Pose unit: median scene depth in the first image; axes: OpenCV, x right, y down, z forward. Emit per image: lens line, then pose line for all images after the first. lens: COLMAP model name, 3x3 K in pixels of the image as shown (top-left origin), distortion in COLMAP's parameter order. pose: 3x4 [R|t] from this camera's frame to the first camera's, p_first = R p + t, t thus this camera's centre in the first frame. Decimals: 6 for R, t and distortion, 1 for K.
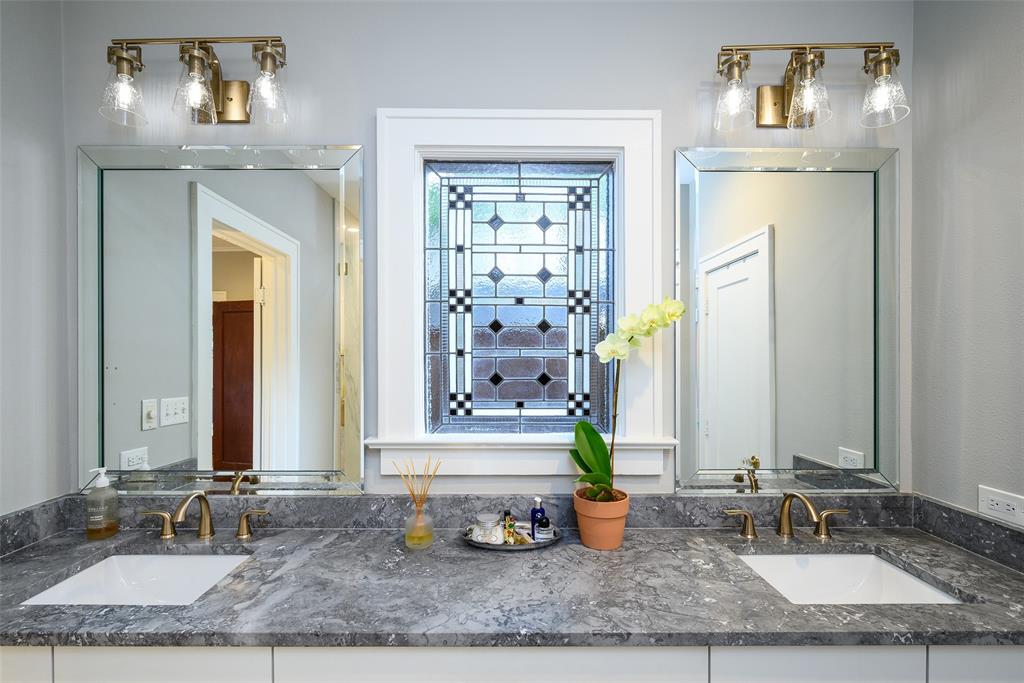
lens RADIAL K [[467.3, 0, 511.4], [0, 467.3, 348.3], [0, 0, 1]] dist [-0.000327, 0.000394]
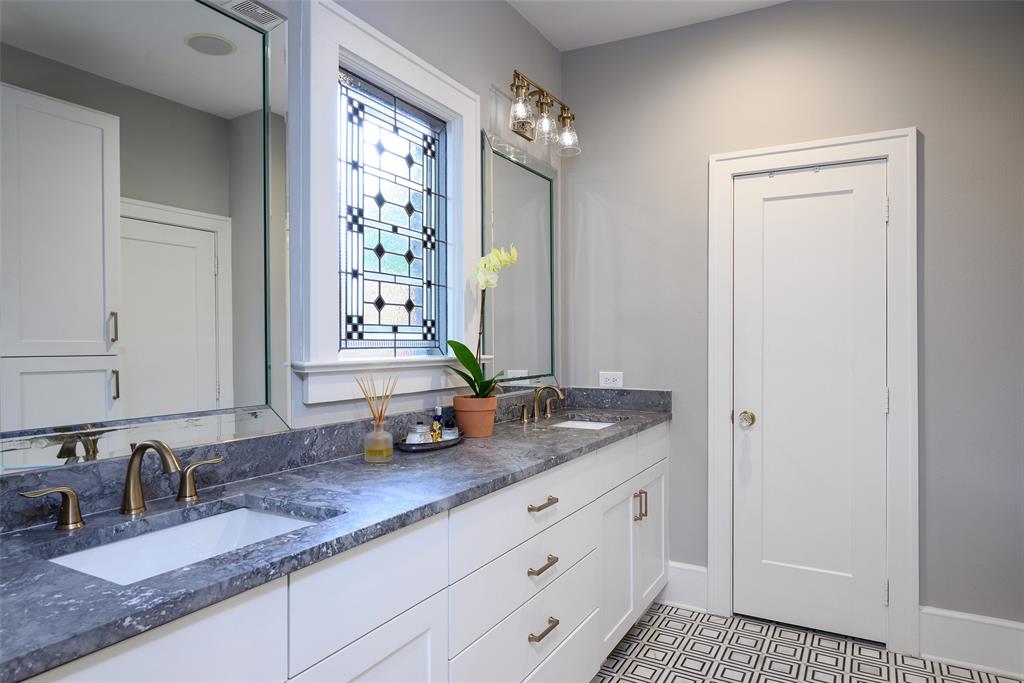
lens RADIAL K [[622.0, 0, 512.8], [0, 622.0, 338.7], [0, 0, 1]] dist [-0.006713, -0.000186]
pose [[0.492320, 0.000798, 0.870414, -1.062273], [0.008743, 0.999945, -0.005861, 0.153692], [-0.870370, 0.010496, 0.492286, 0.094078]]
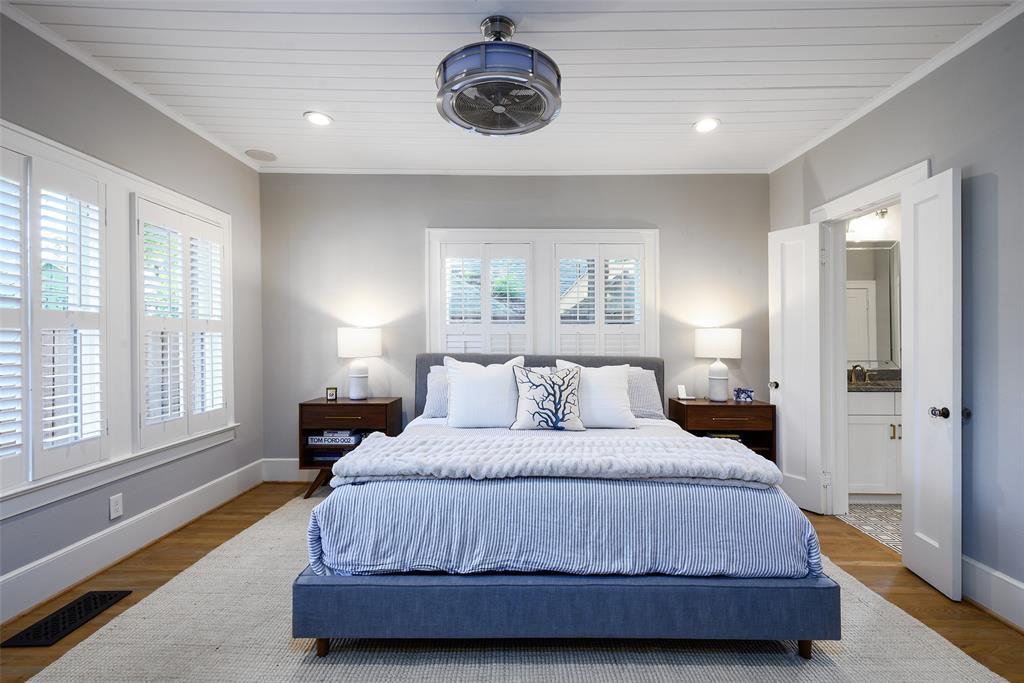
lens RADIAL K [[467.3, 0, 515.4], [0, 467.3, 338.2], [0, 0, 1]] dist [-0.000327, 0.000394]
pose [[0.999803, -0.007918, -0.018226, -2.469763], [0.007779, 0.999940, -0.007649, 0.133285], [0.018286, 0.007505, 0.999805, -1.763404]]
